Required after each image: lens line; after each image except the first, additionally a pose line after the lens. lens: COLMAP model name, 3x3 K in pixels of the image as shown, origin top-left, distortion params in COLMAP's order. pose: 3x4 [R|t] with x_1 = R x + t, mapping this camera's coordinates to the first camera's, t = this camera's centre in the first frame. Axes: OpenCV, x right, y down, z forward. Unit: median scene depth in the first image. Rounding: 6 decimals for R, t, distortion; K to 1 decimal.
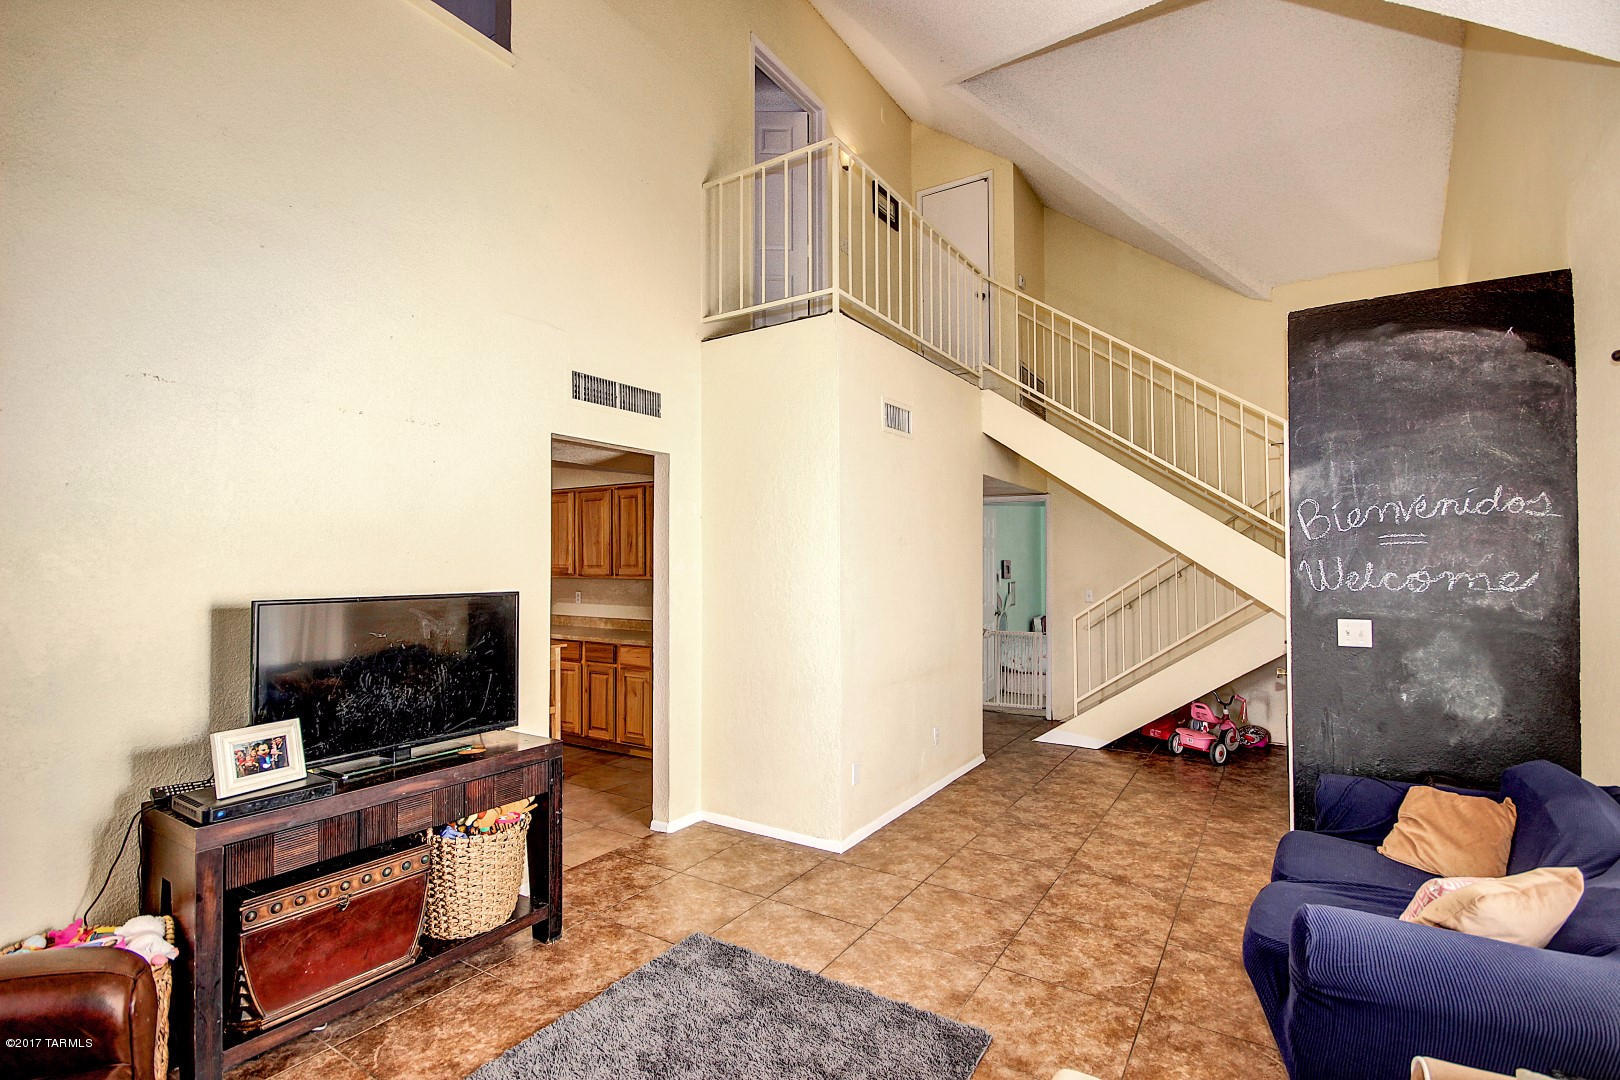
lens RADIAL K [[748.8, 0, 810.0], [0, 748.8, 540.0], [0, 0, 1]] dist [-0.001363, -0.000546]
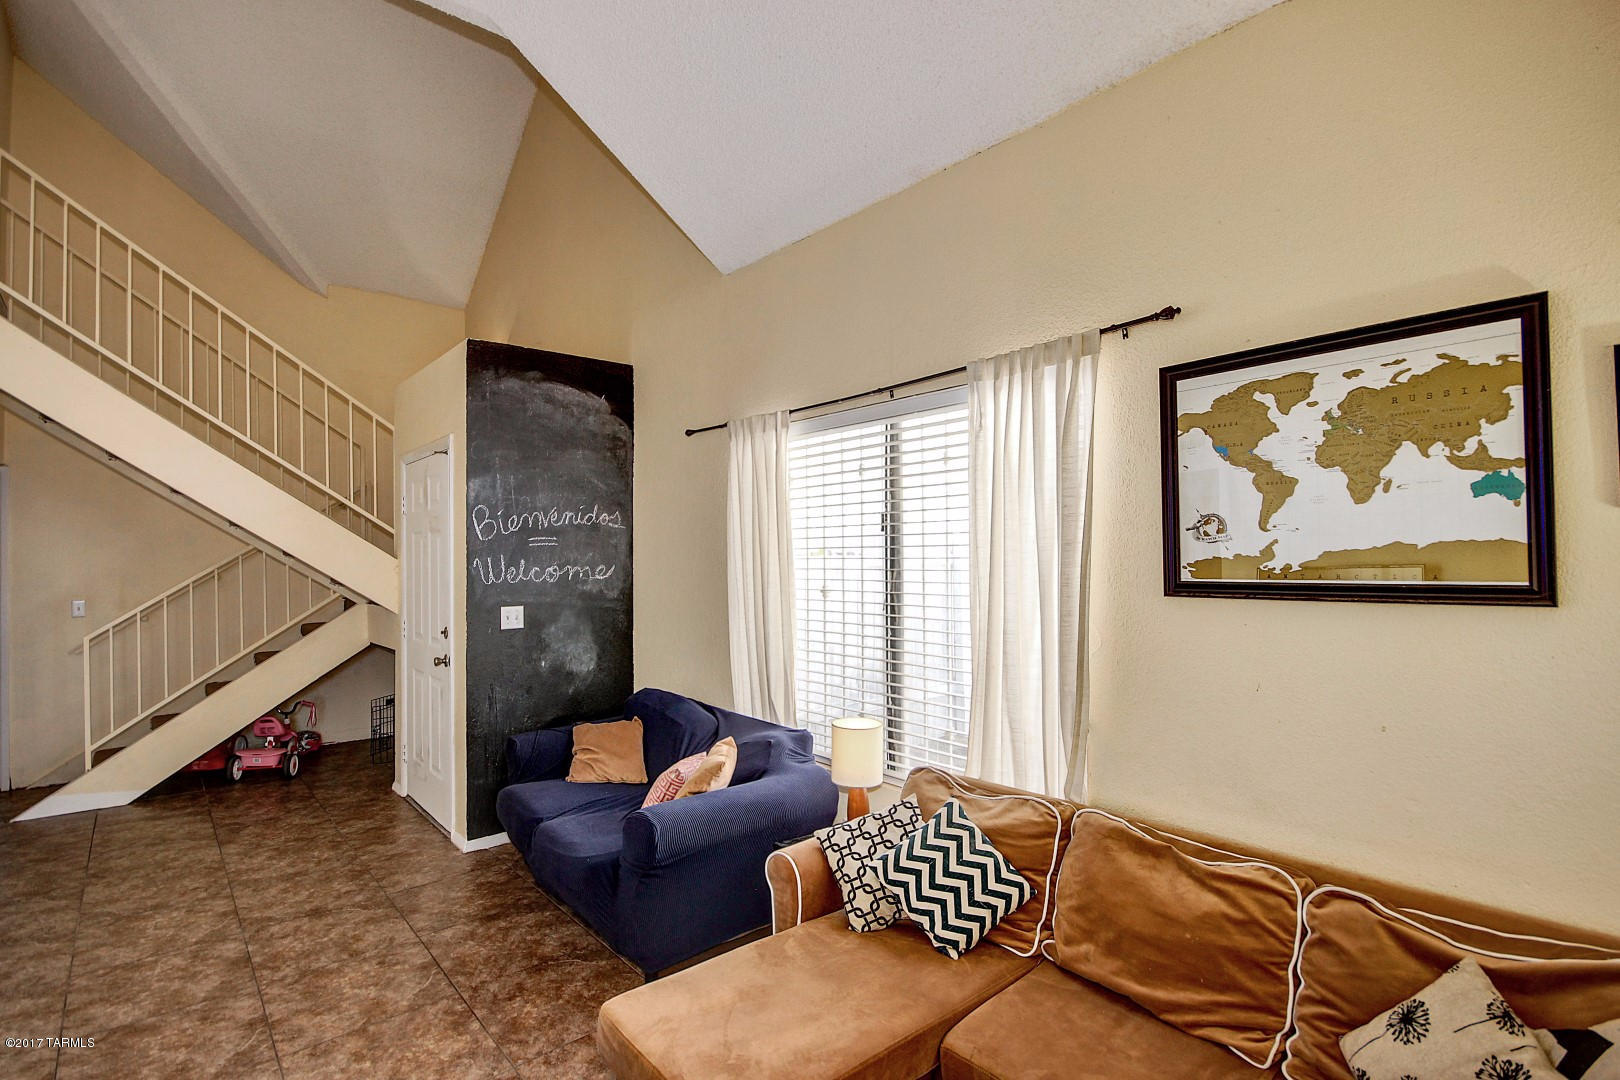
lens RADIAL K [[769.8, 0, 814.1], [0, 769.8, 543.9], [0, 0, 1]] dist [0.002008, -0.011202]
pose [[0.266617, 0.011766, 0.963731, -0.361664], [-0.017423, 0.999821, -0.007387, 0.004879], [-0.963645, -0.014822, 0.266774, 0.199253]]
